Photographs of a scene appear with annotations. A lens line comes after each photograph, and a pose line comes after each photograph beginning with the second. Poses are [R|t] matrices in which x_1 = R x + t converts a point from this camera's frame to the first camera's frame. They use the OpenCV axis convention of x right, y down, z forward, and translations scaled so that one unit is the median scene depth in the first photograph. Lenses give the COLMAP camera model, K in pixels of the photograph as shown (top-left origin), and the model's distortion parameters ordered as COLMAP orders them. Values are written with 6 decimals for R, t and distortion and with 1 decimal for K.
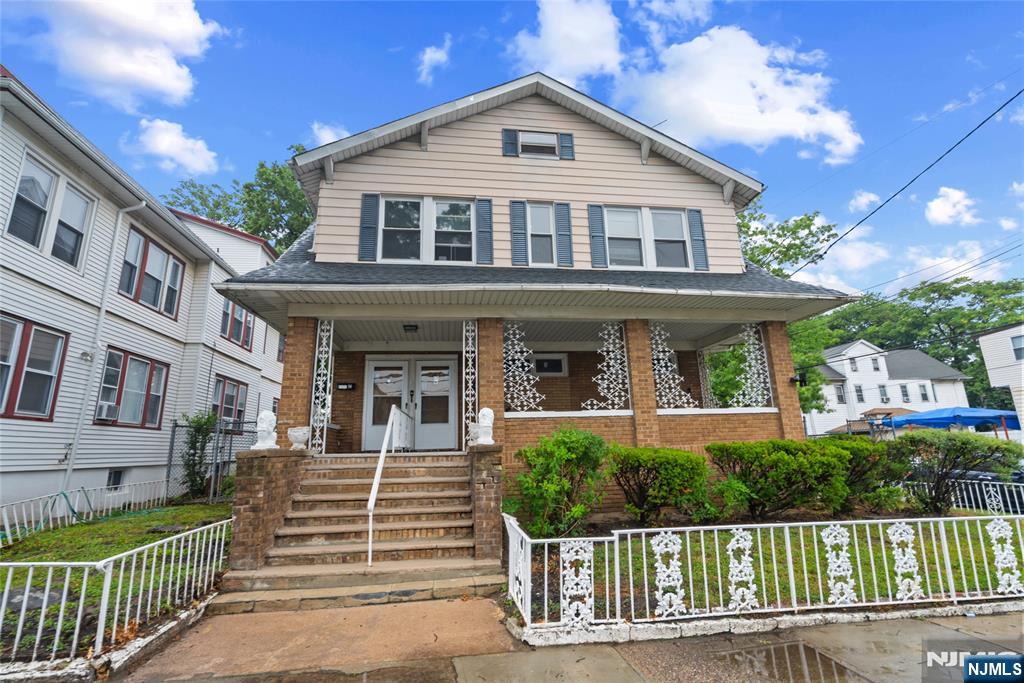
lens RADIAL K [[465.4, 0, 516.2], [0, 465.4, 349.0], [0, 0, 1]] dist [-0.000800, 0.000020]
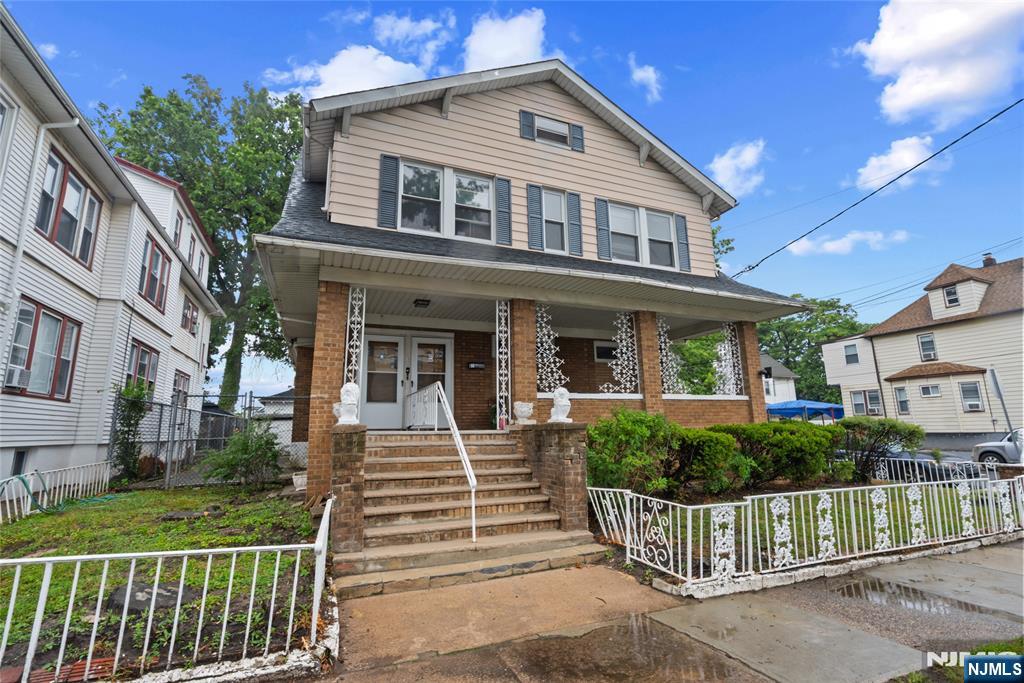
lens RADIAL K [[465.4, 0, 516.2], [0, 465.4, 349.0], [0, 0, 1]] dist [-0.000800, 0.000020]
pose [[0.966510, 0.053212, 0.251052, -0.314686], [-0.061702, 0.997754, 0.026063, 0.015120], [-0.249102, -0.040681, 0.967623, 0.020784]]
